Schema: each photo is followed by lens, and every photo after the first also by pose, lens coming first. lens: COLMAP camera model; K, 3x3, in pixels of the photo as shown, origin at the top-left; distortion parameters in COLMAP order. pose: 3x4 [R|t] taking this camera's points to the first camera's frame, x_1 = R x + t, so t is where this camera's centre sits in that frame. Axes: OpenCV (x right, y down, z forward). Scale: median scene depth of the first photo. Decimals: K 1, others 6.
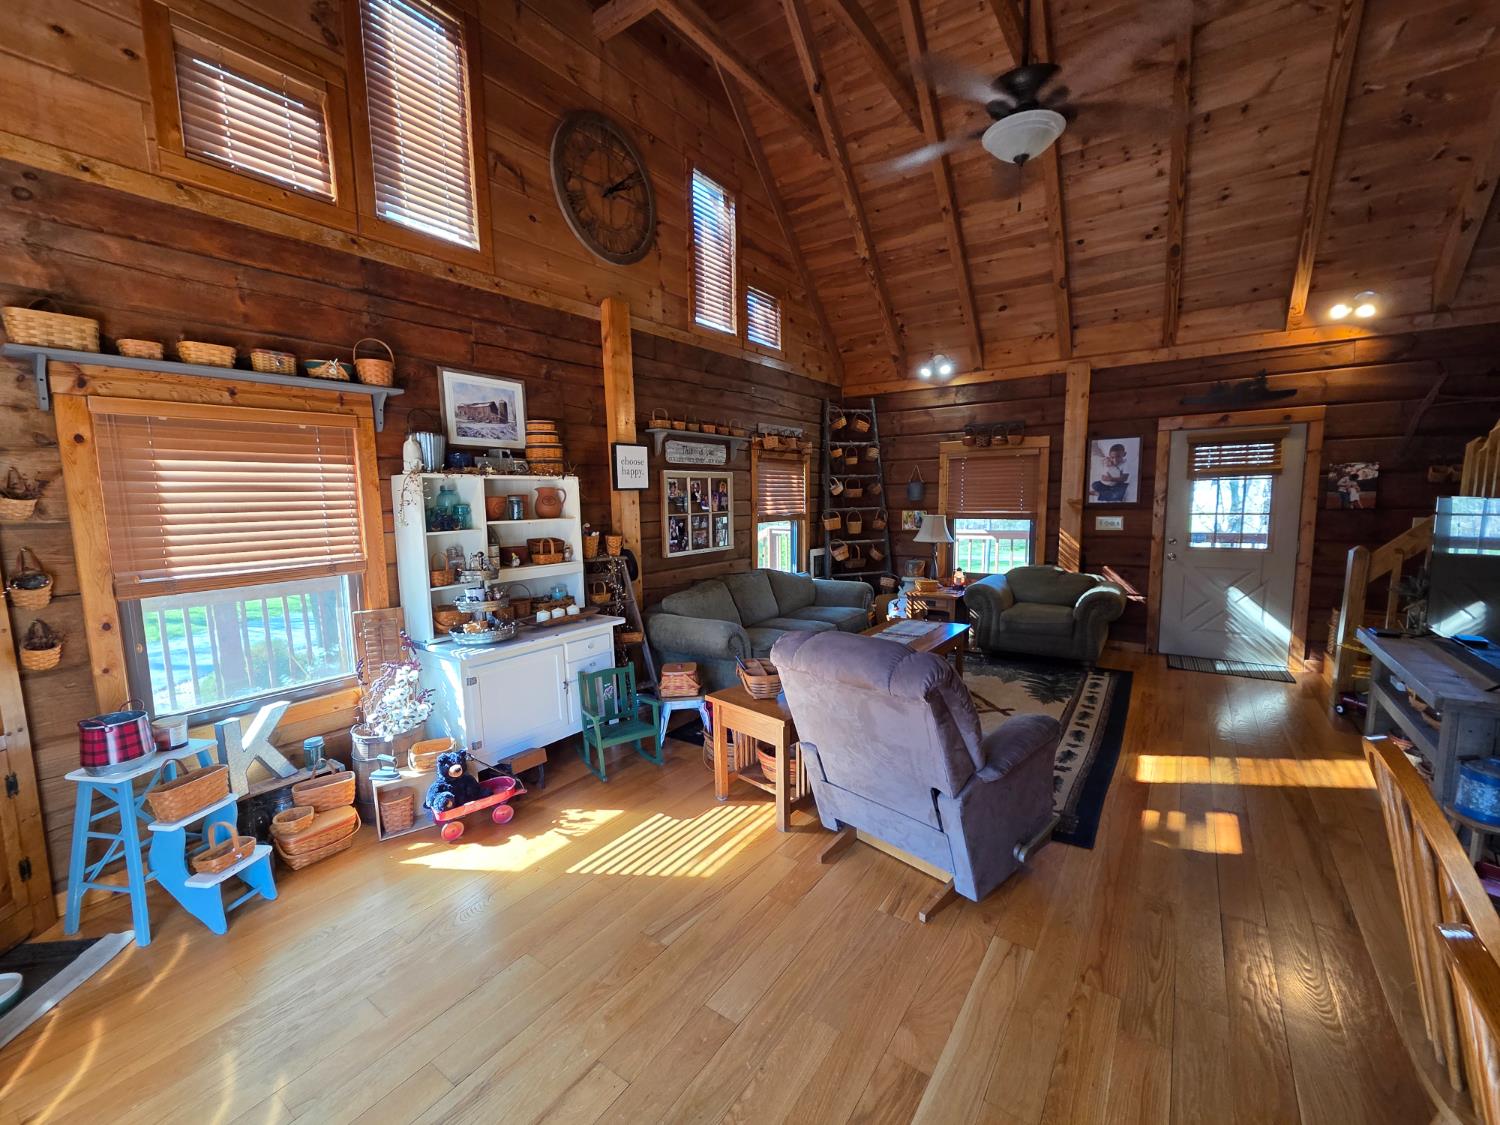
lens RADIAL K [[611.7, 0, 743.7], [0, 611.7, 566.6], [0, 0, 1]] dist [0.000190, 0.000300]
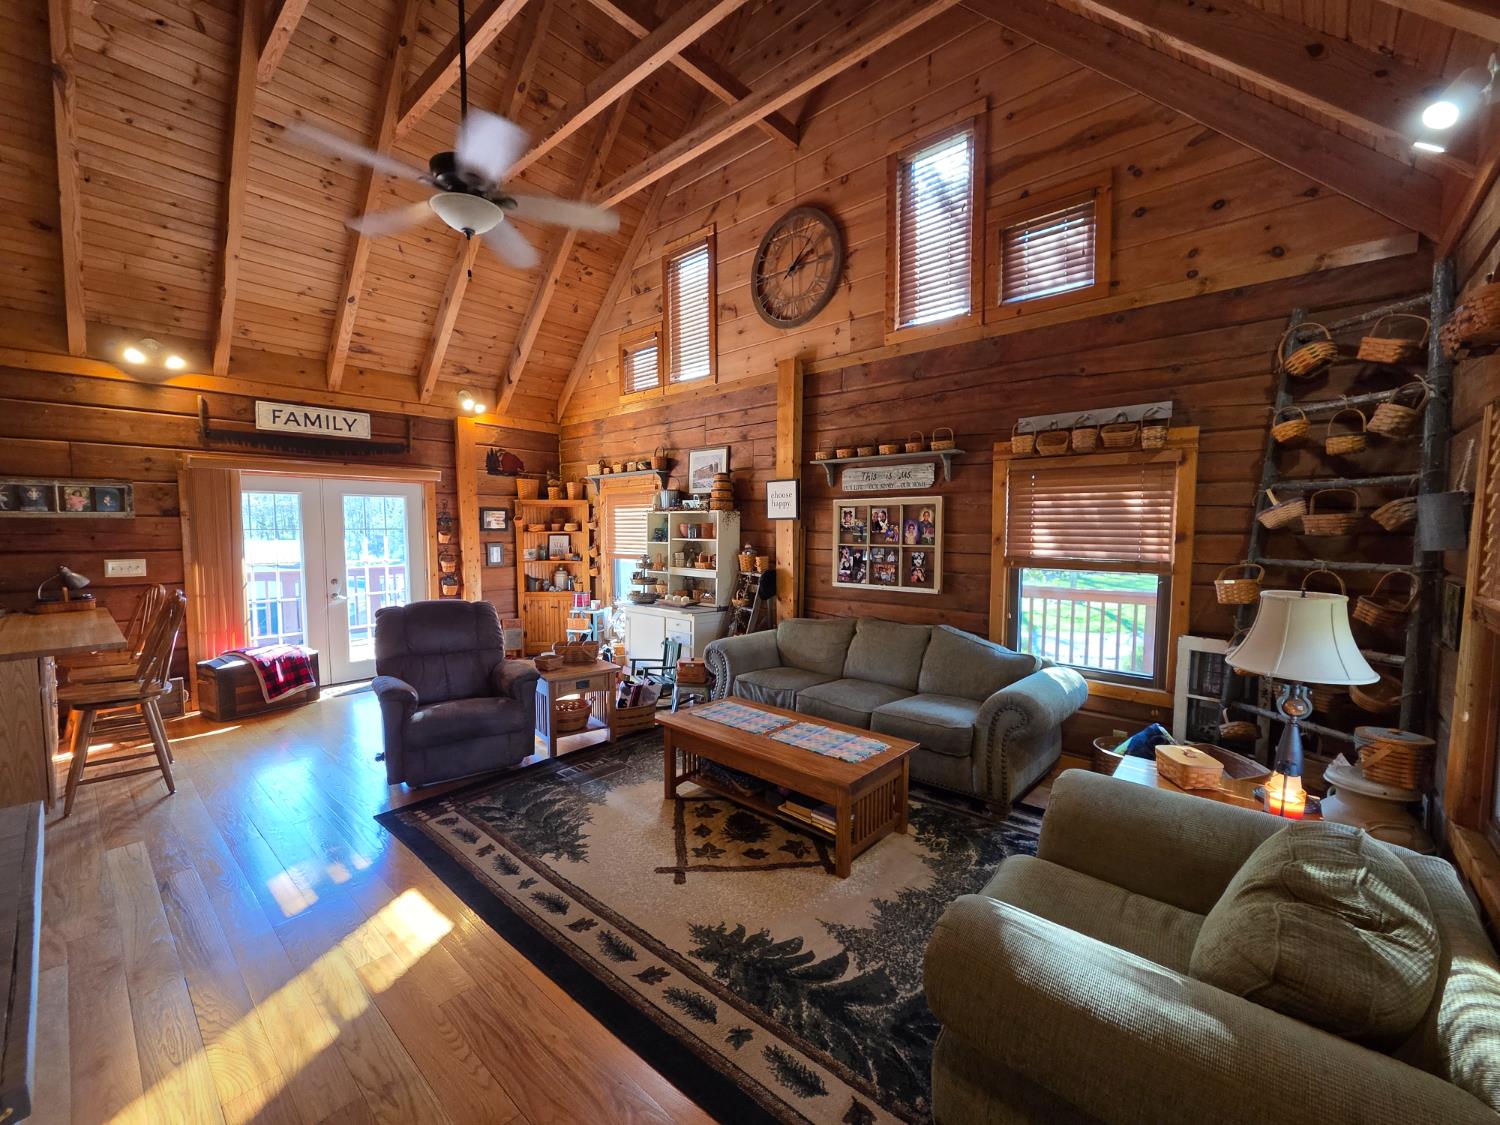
lens RADIAL K [[611.7, 0, 744.2], [0, 611.7, 566.4], [0, 0, 1]] dist [0.000190, 0.000300]
pose [[-0.100642, 0.085610, -0.991233, 0.951093], [-0.113075, 0.988851, 0.096886, -0.137552], [0.988476, 0.121834, -0.089840, 1.014822]]
